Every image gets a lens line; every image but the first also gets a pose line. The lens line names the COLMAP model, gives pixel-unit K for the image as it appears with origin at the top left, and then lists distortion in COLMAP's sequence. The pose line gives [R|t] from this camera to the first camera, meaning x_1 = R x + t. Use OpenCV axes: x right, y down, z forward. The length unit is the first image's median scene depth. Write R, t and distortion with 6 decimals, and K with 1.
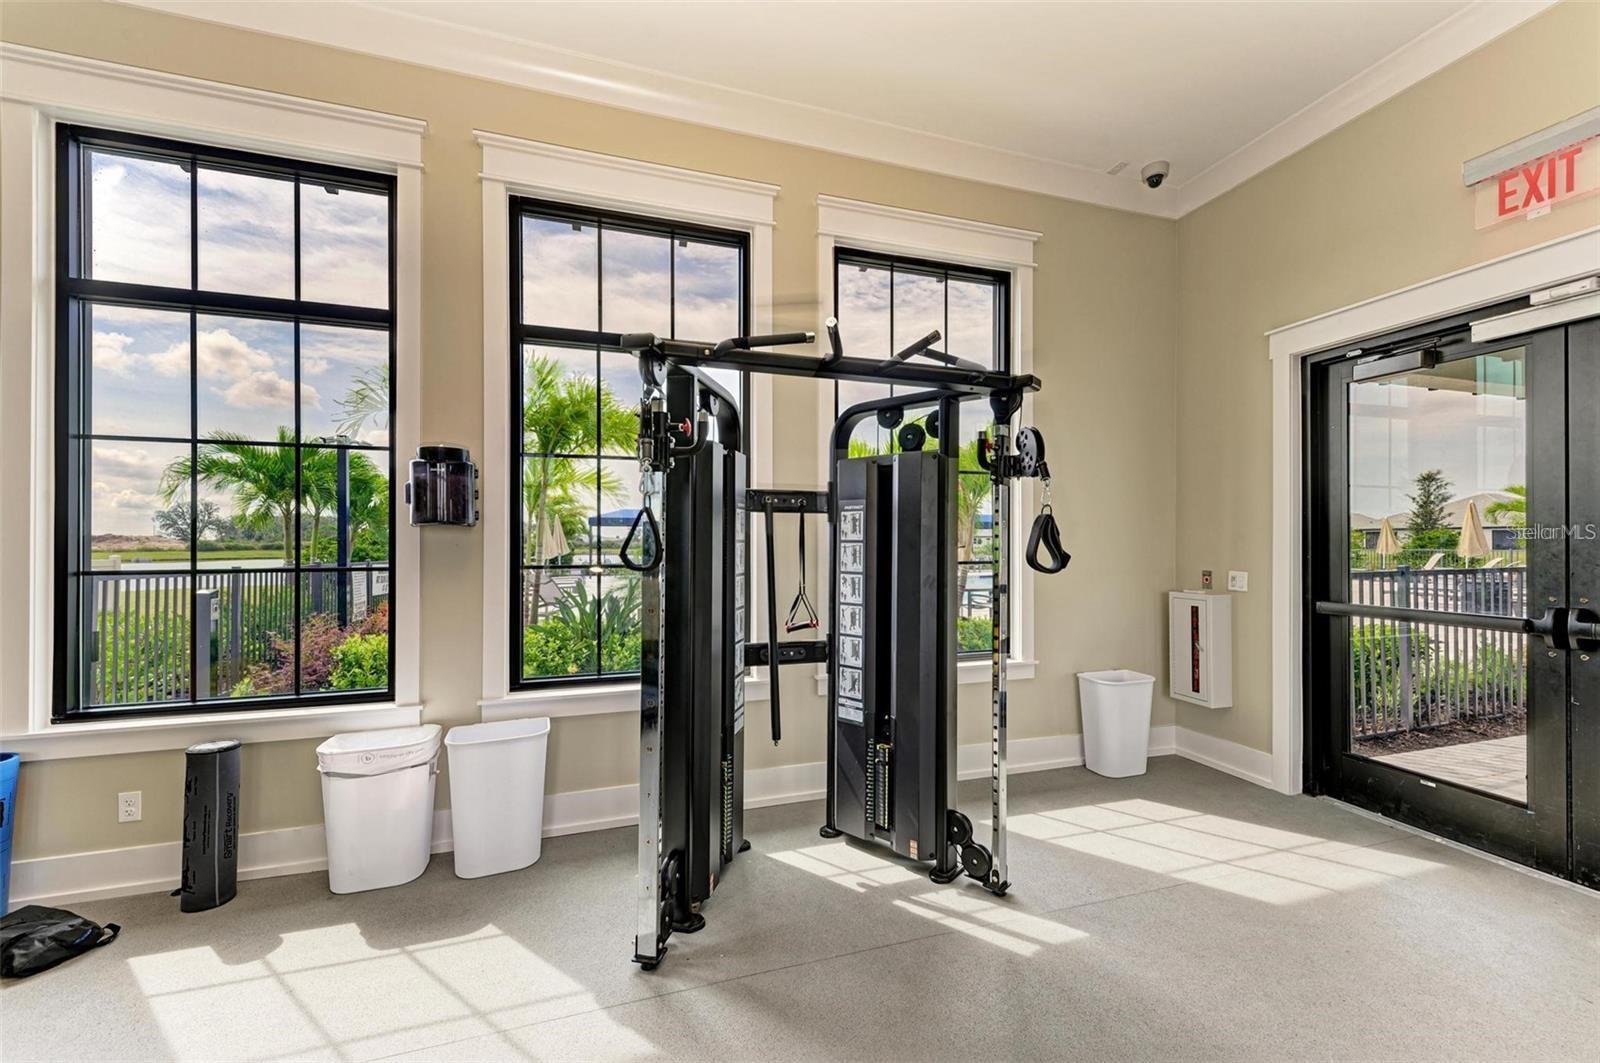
lens RADIAL K [[602.9, 0, 793.7], [0, 602.9, 536.4], [0, 0, 1]] dist [-0.001024, -0.000043]
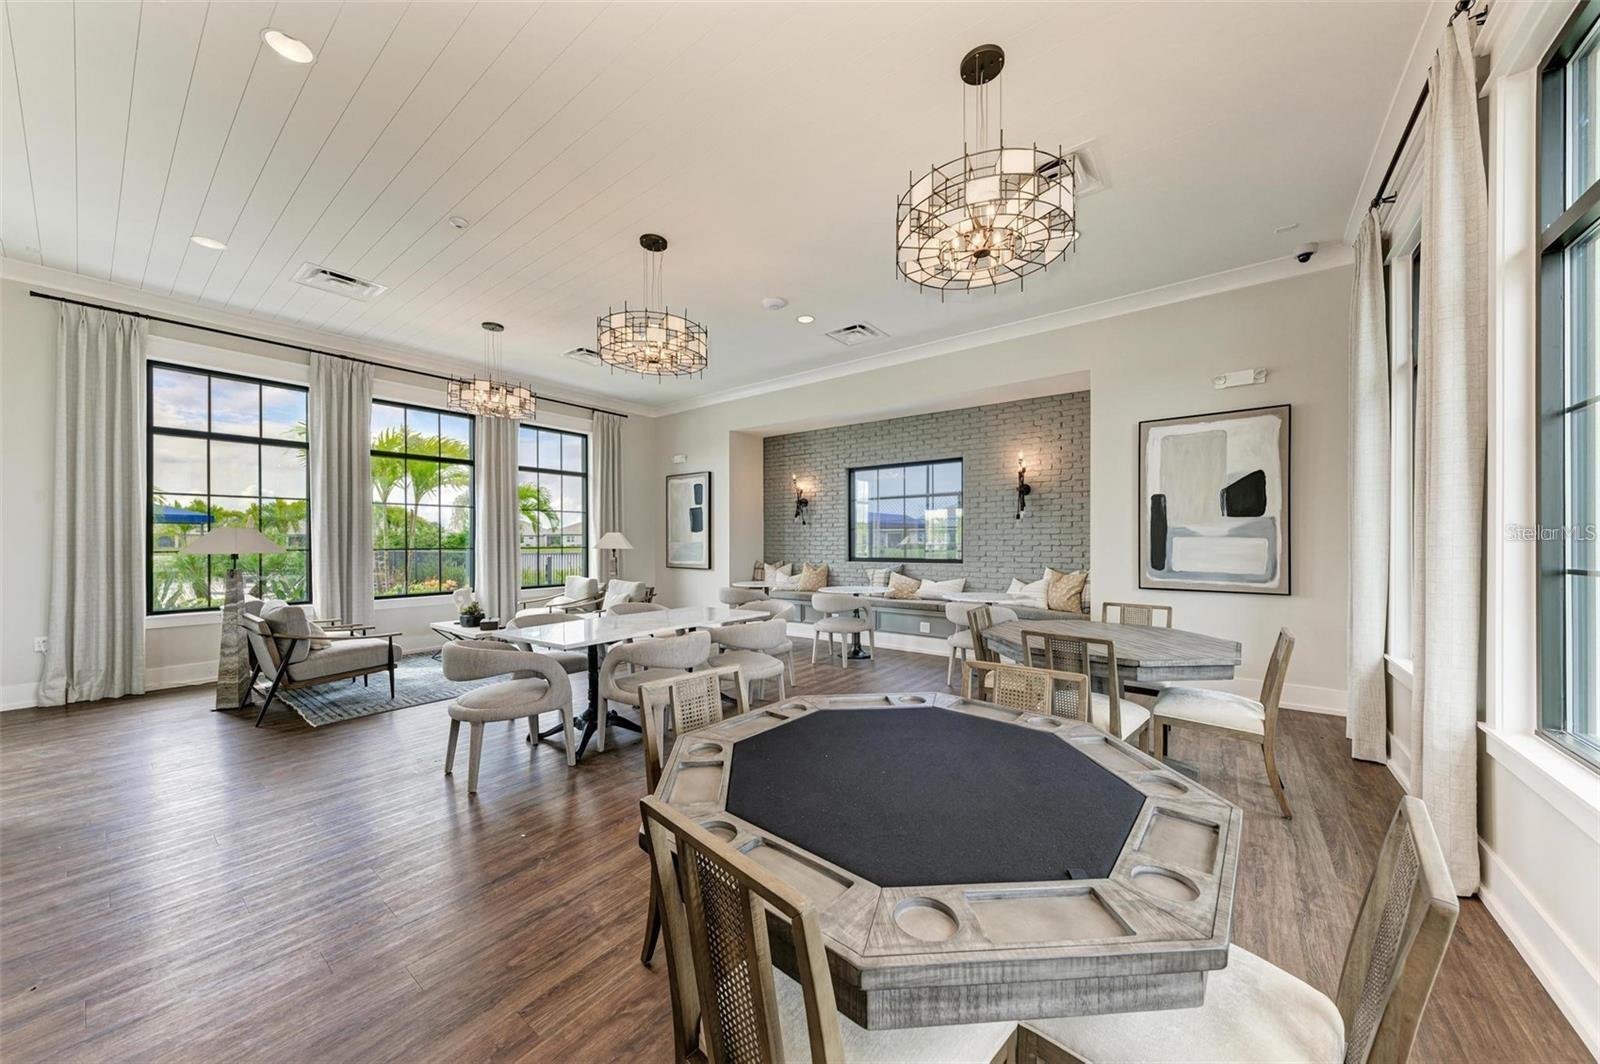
lens RADIAL K [[556.5, 0, 800.0], [0, 556.5, 532.0], [0, 0, 1]] dist [0.001038, 0.000089]
pose [[0.821530, 0.012994, 0.570018, -0.310201], [-0.009298, 0.999913, -0.009393, -0.014193], [-0.570090, 0.002416, 0.821579, -1.971420]]
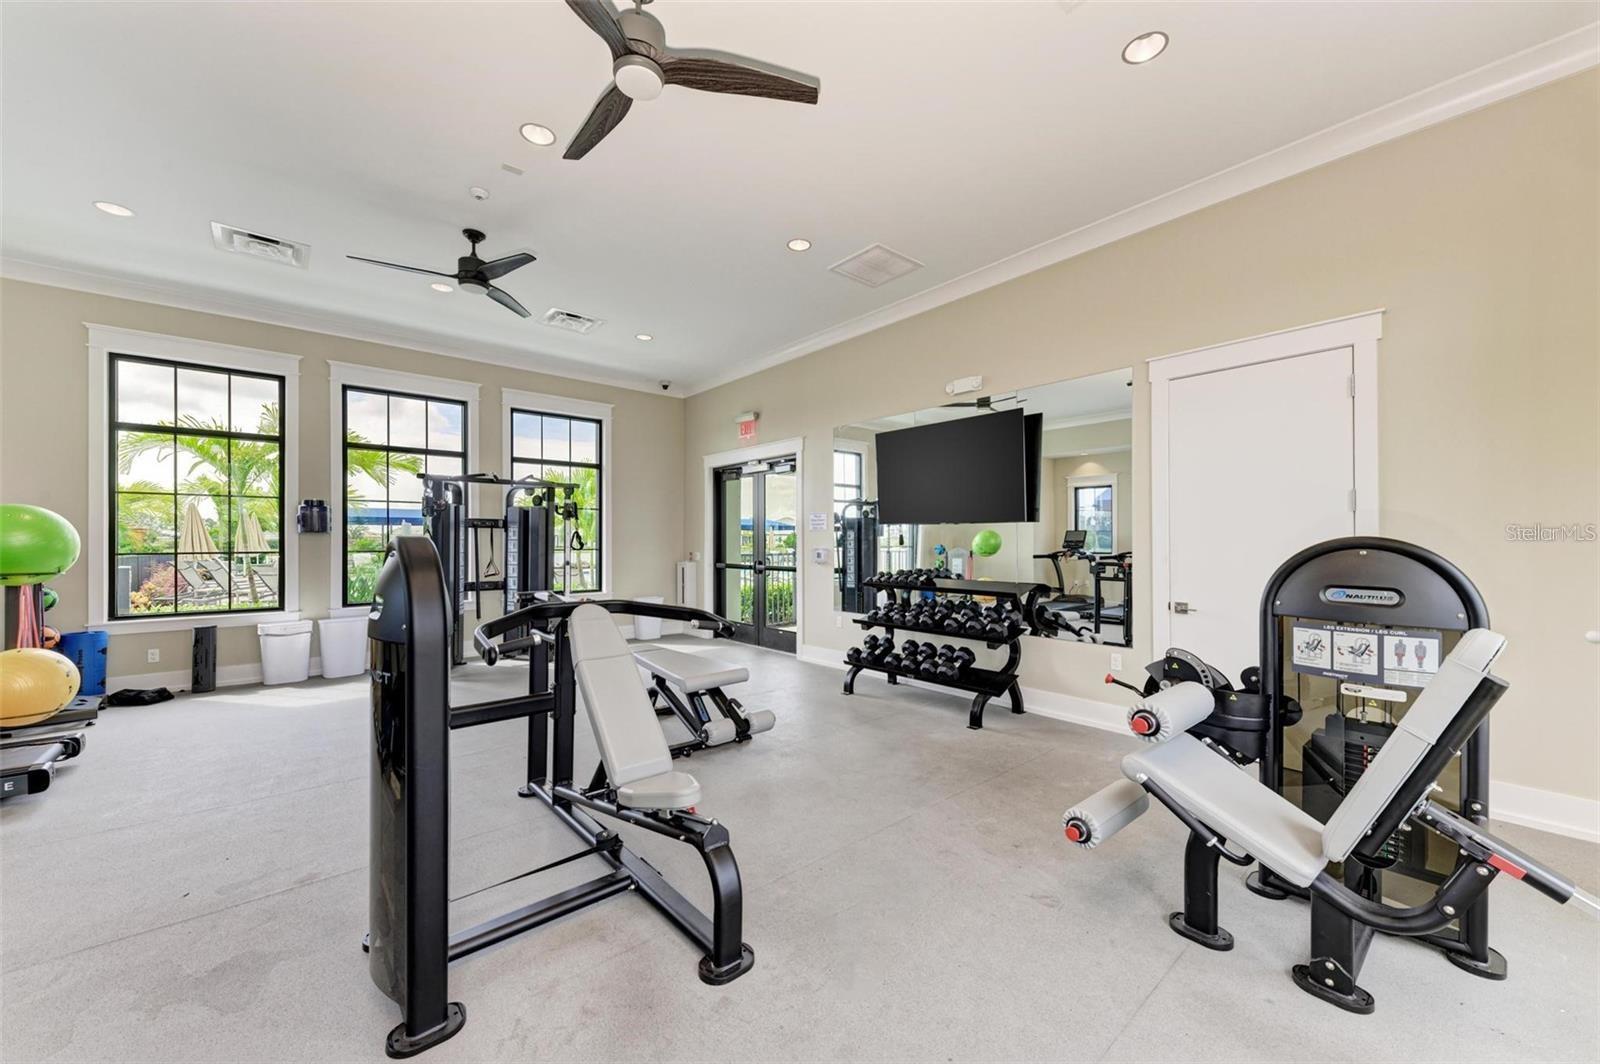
lens RADIAL K [[596.1, 0, 804.4], [0, 596.1, 537.8], [0, 0, 1]] dist [0.009284, -0.000066]
pose [[0.915322, 0.002399, 0.402715, 0.208706], [-0.003767, 0.999990, 0.002604, -0.011893], [-0.402704, -0.003900, 0.915322, -1.817155]]
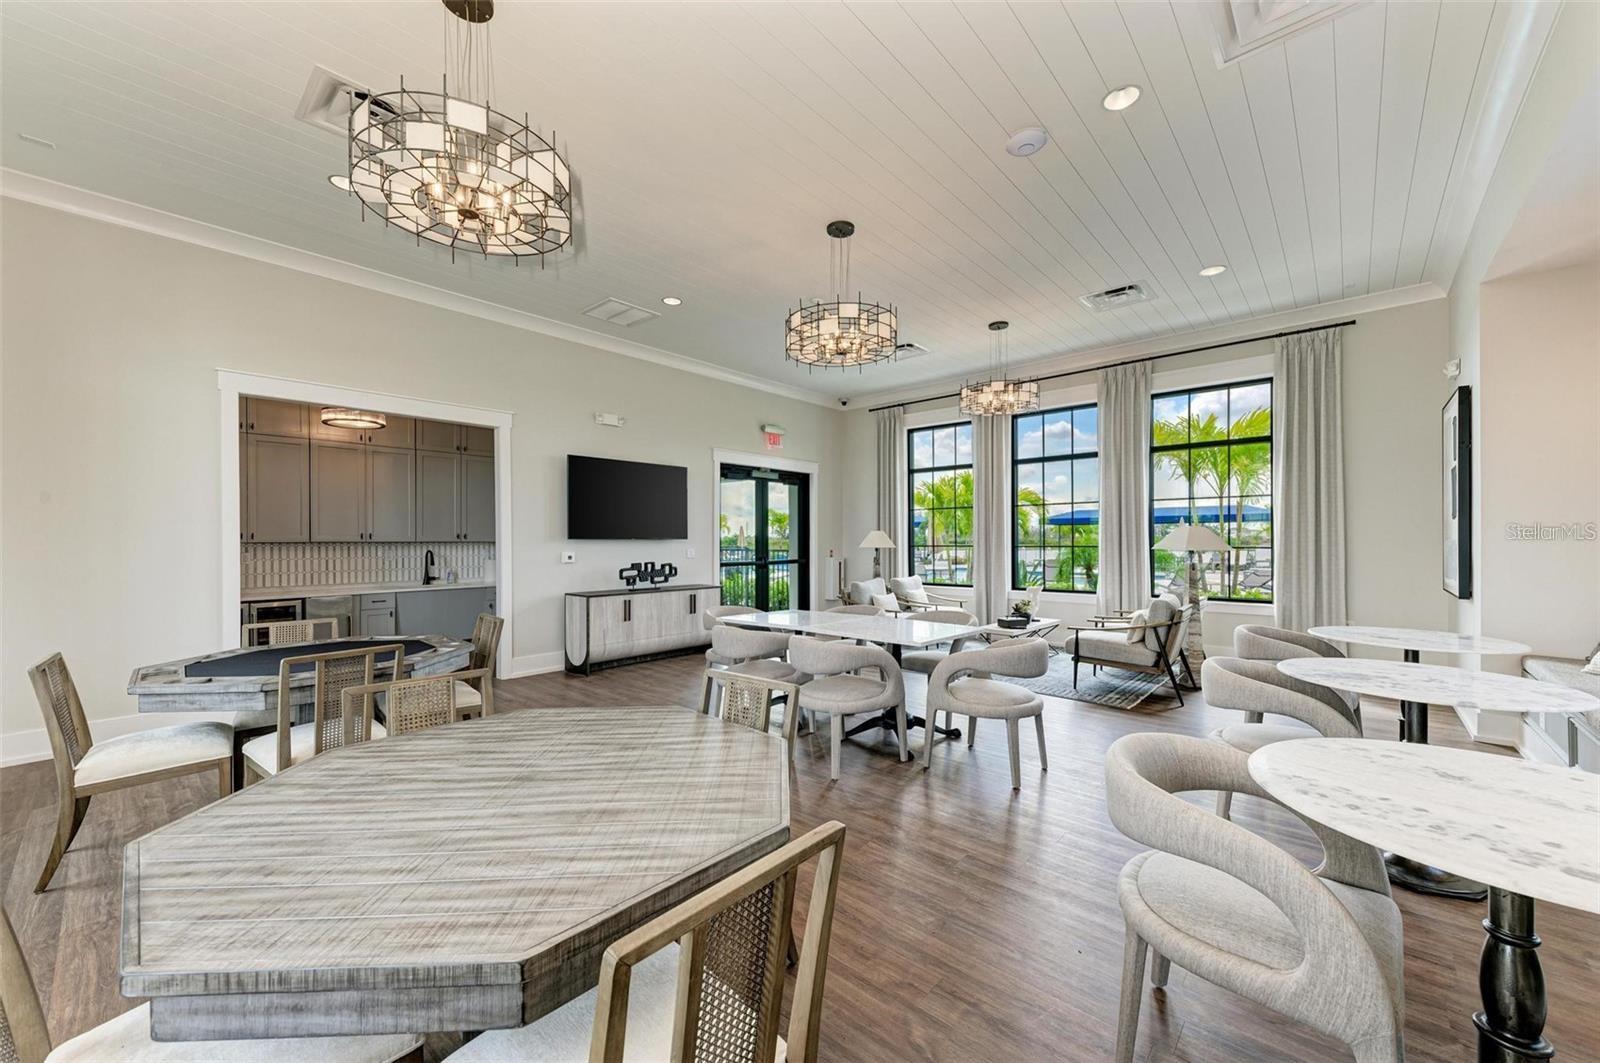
lens RADIAL K [[602.9, 0, 793.7], [0, 602.9, 536.4], [0, 0, 1]] dist [-0.001024, -0.000043]
pose [[0.497412, -0.005784, -0.867495, 0.992849], [0.012891, 0.999917, 0.000724, -0.012694], [0.867419, -0.011543, 0.497445, -1.564525]]
